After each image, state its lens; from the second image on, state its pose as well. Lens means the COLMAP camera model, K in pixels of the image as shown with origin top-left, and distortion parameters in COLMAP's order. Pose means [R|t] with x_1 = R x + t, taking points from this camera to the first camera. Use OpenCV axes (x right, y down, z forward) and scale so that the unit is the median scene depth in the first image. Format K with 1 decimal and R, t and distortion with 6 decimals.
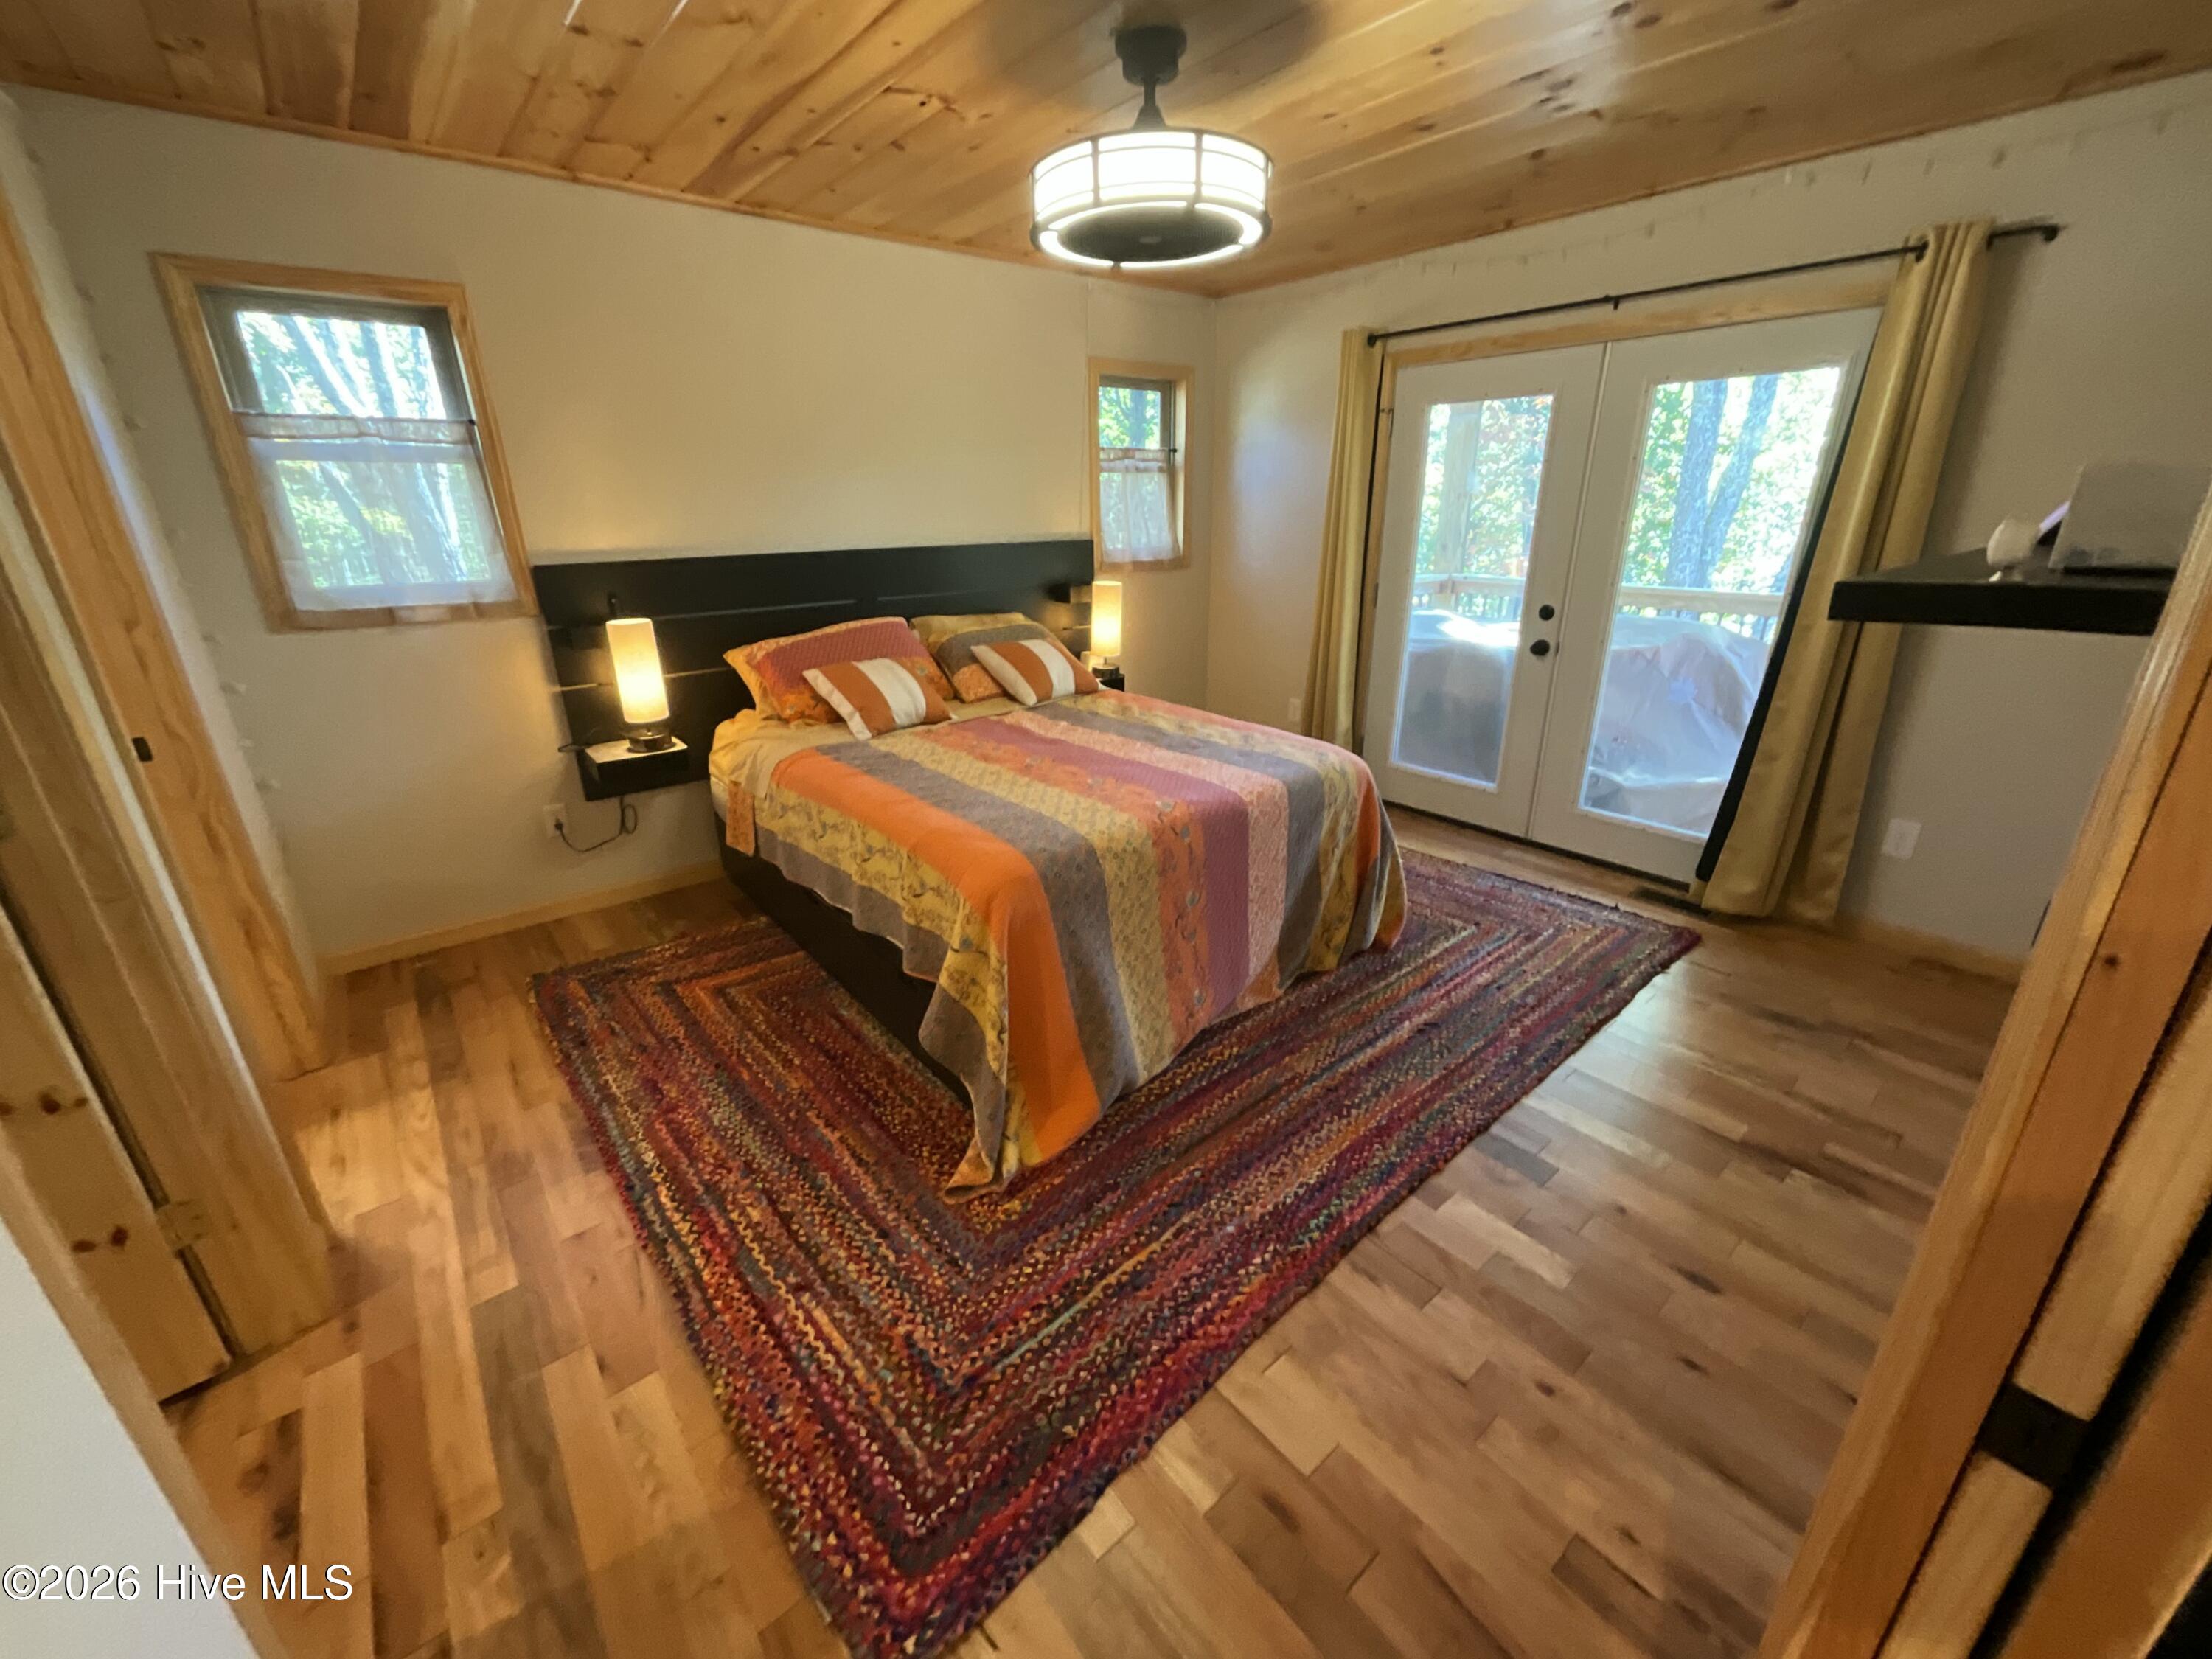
lens RADIAL K [[892.1, 0, 1103.5], [0, 892.1, 828.7], [0, 0, 1]] dist [-0.000676, -0.001306]
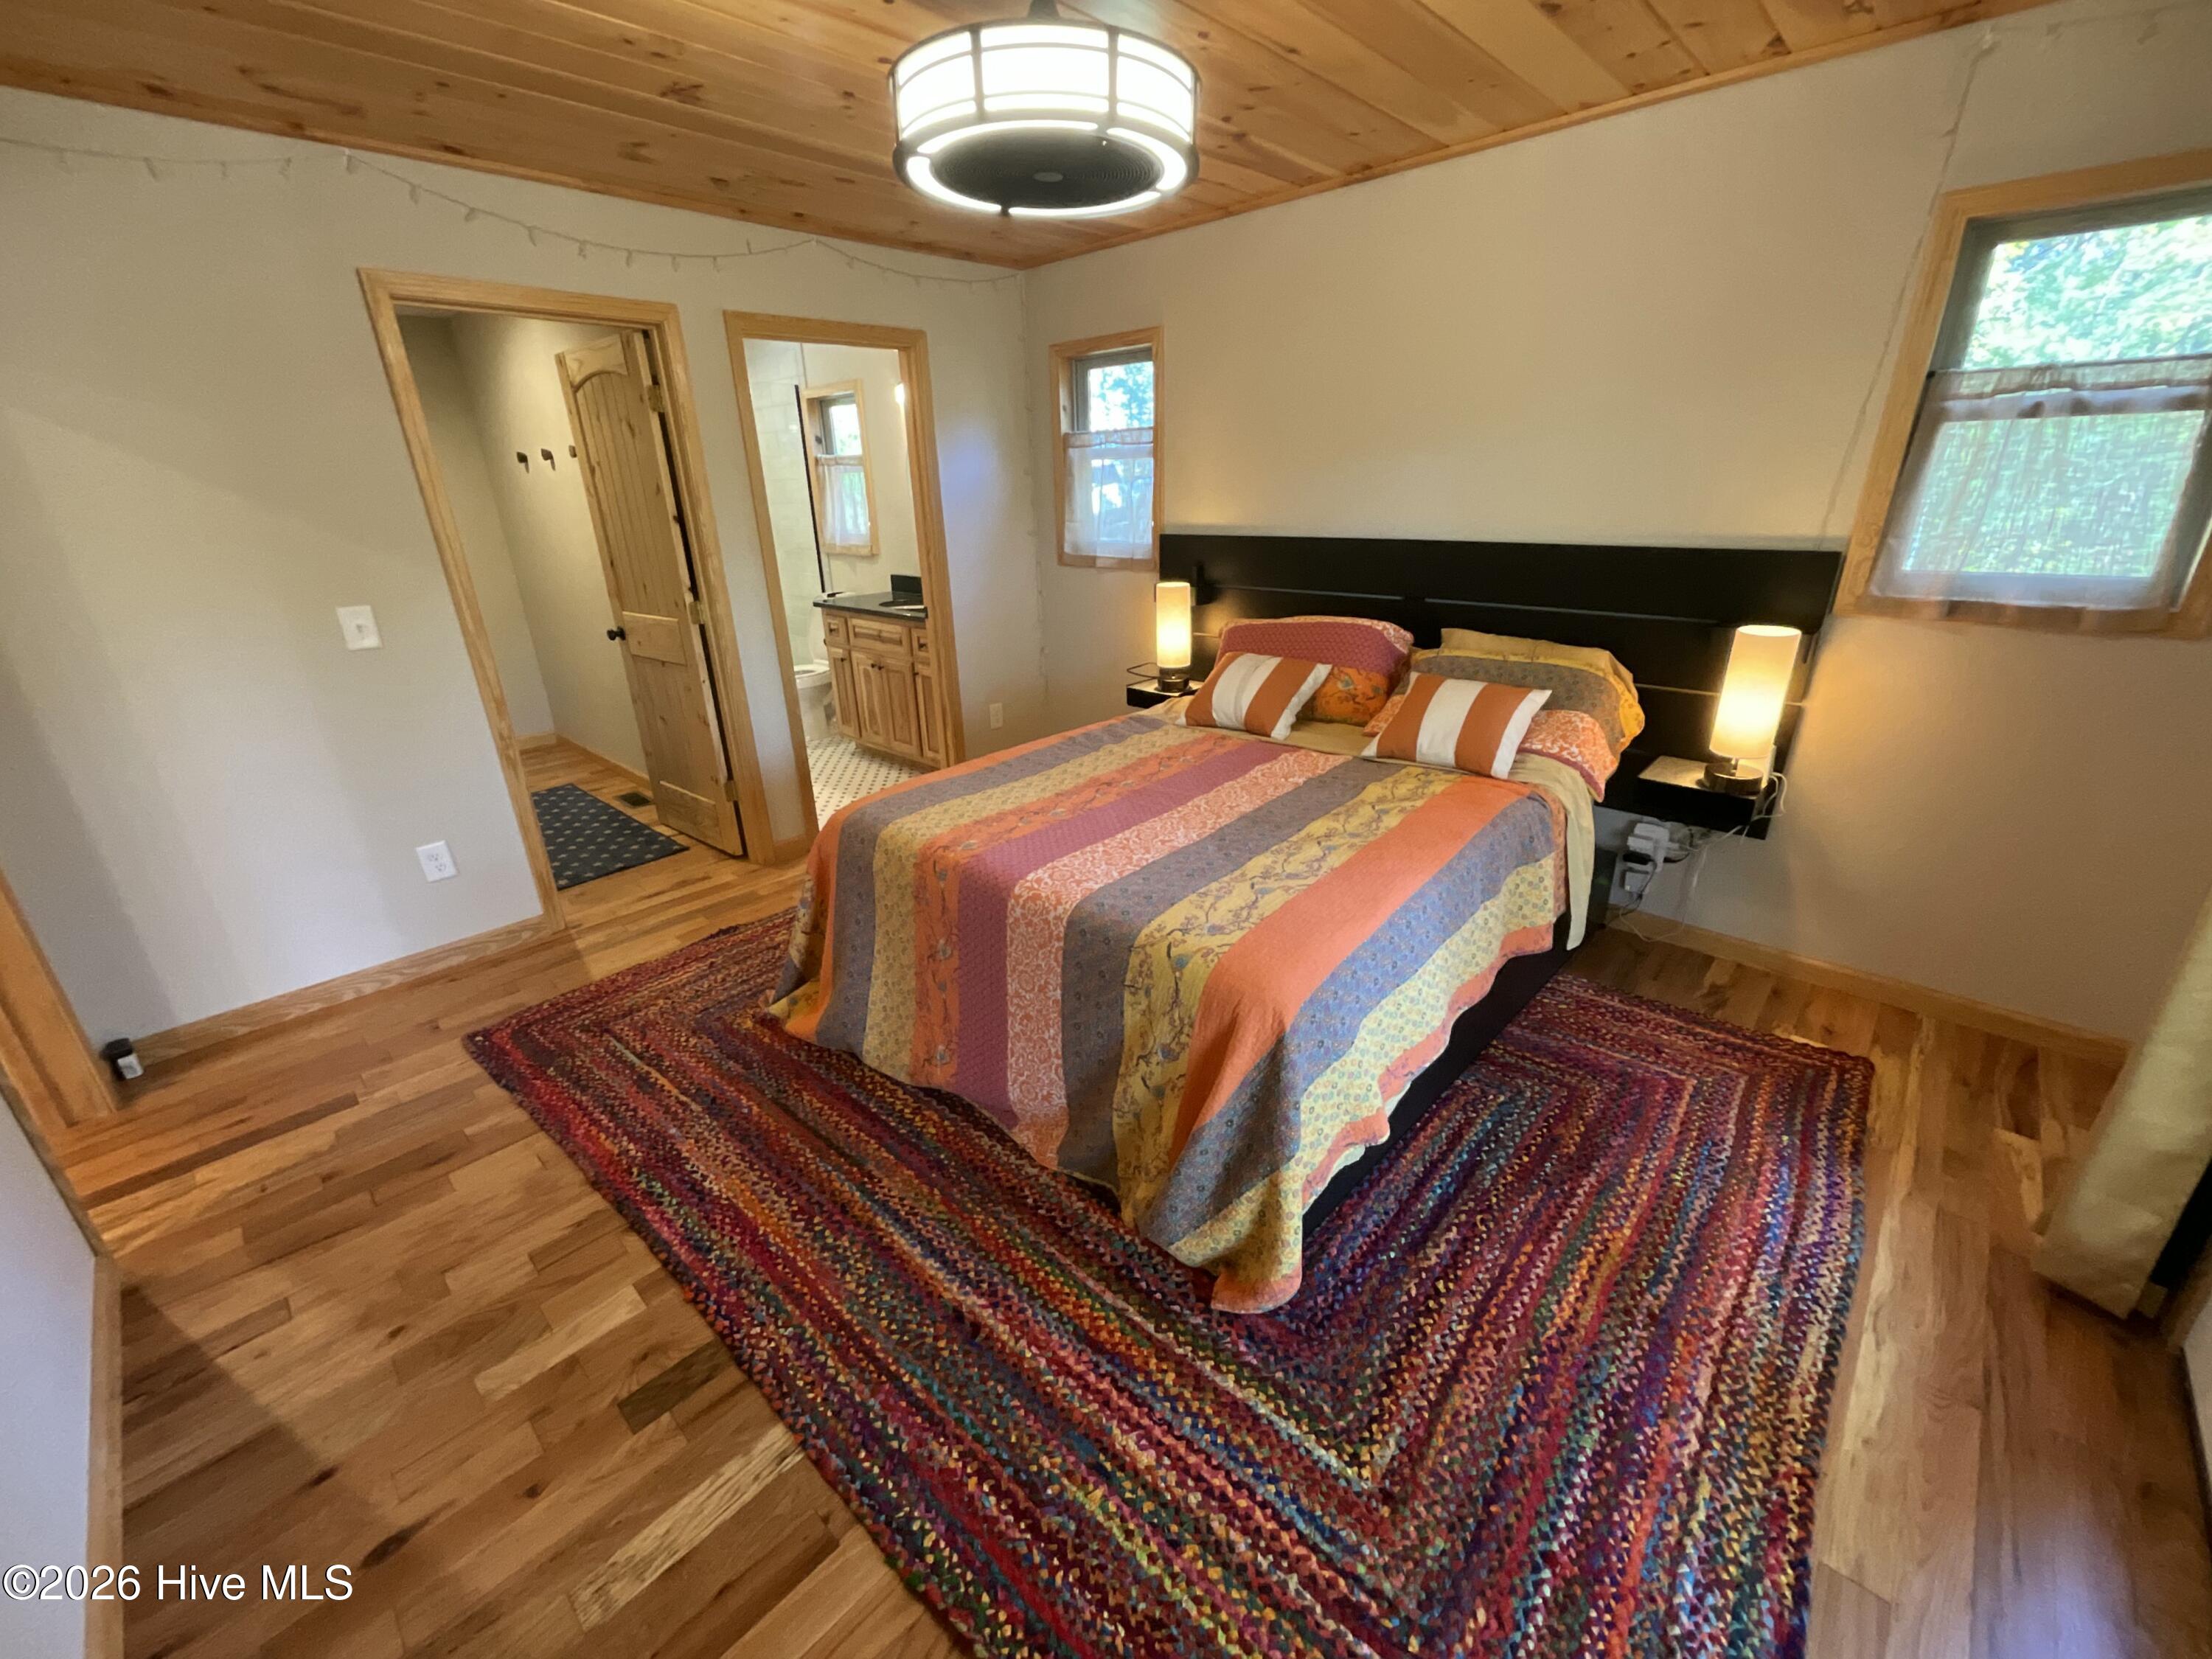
lens RADIAL K [[892.1, 0, 1103.5], [0, 892.1, 828.7], [0, 0, 1]] dist [-0.000676, -0.001306]
pose [[0.119392, 0.366309, -0.922802, 0.869432], [-0.319948, 0.894062, 0.313506, -0.349753], [0.939883, 0.257818, 0.223944, 0.879004]]
